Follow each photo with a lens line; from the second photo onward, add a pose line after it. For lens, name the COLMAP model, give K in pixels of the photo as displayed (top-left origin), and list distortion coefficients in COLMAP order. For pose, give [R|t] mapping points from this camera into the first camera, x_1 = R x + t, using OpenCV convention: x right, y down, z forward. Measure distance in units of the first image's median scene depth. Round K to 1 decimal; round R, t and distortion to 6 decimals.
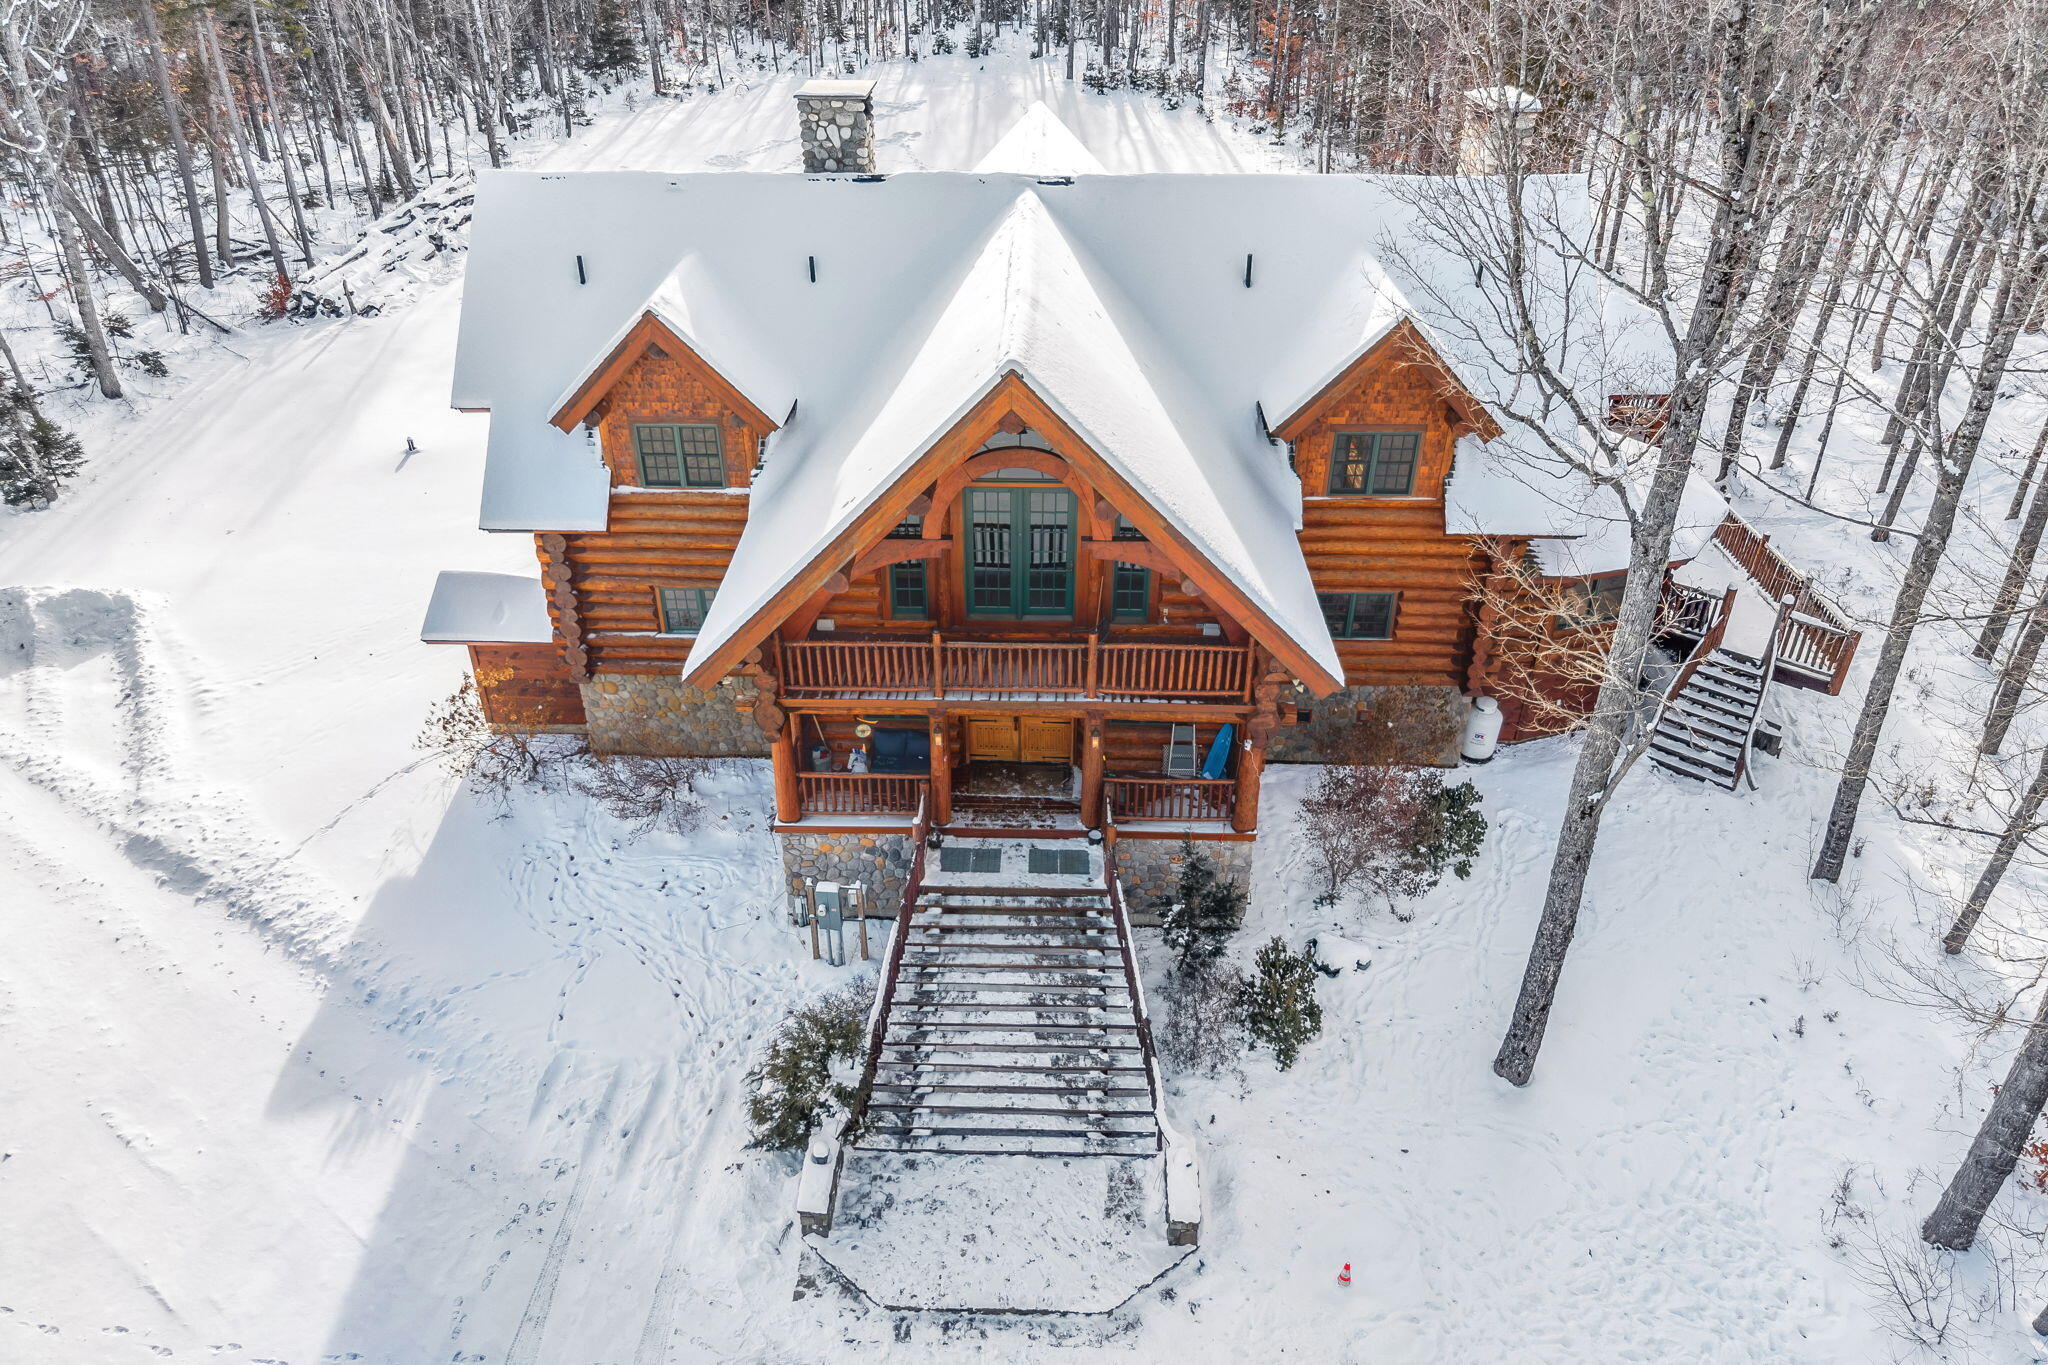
lens RADIAL K [[1415.4, 0, 1028.1], [0, 1415.4, 684.3], [0, 0, 1]] dist [0.003204, 0.000041]
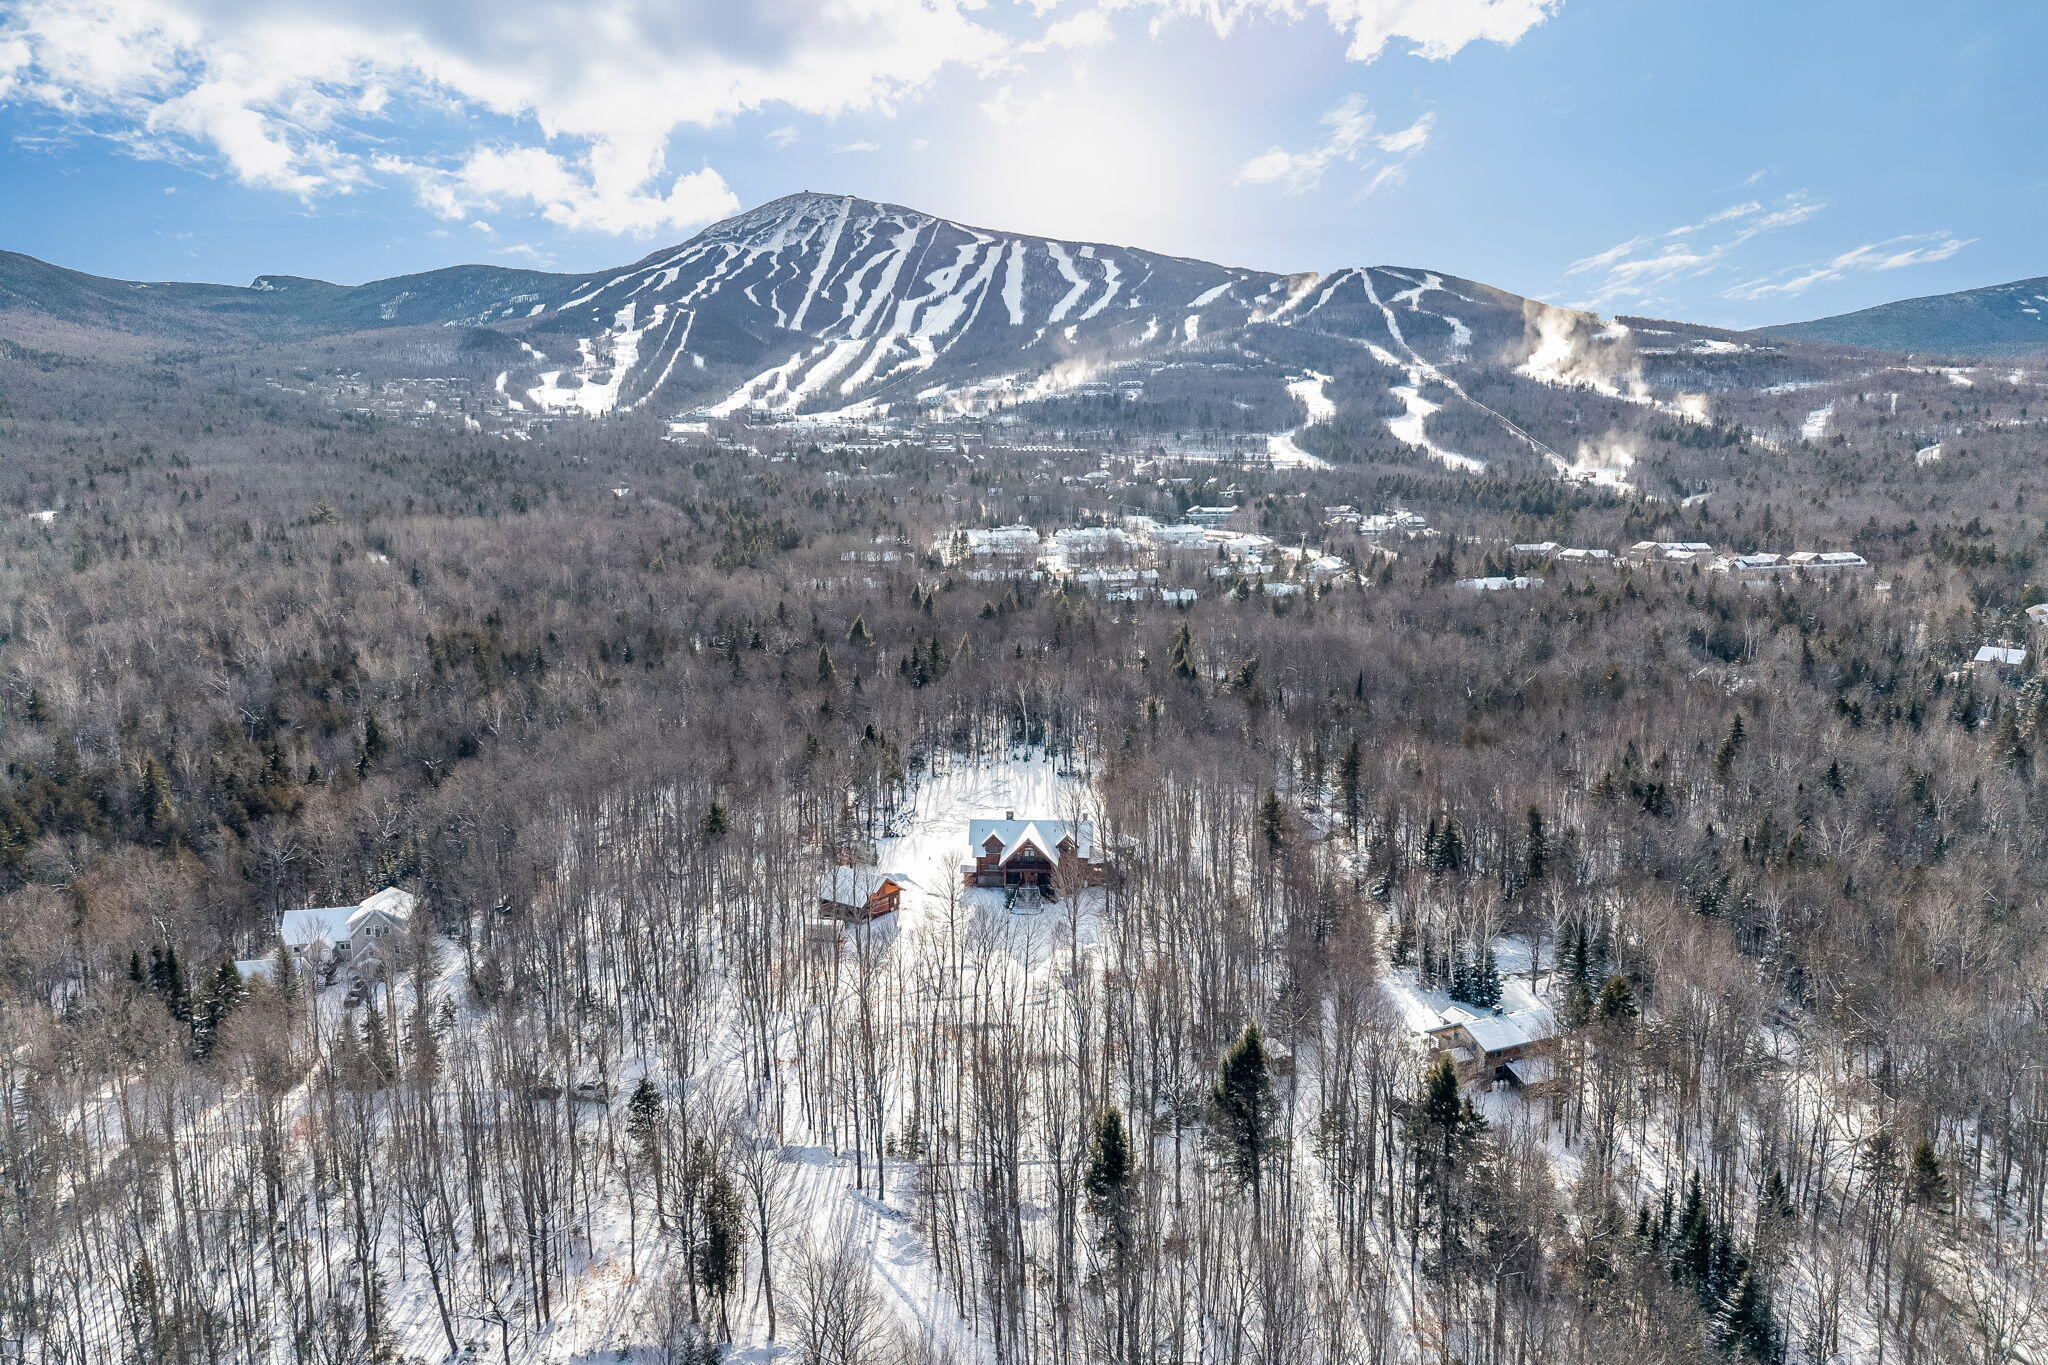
lens RADIAL K [[1415.4, 0, 1025.2], [0, 1415.4, 683.3], [0, 0, 1]] dist [0.003204, 0.000041]
pose [[0.999432, 0.001143, -0.033673, 0.074820], [-0.013368, 0.930843, -0.365174, 0.607334], [0.030927, 0.365417, 0.930330, -2.204320]]
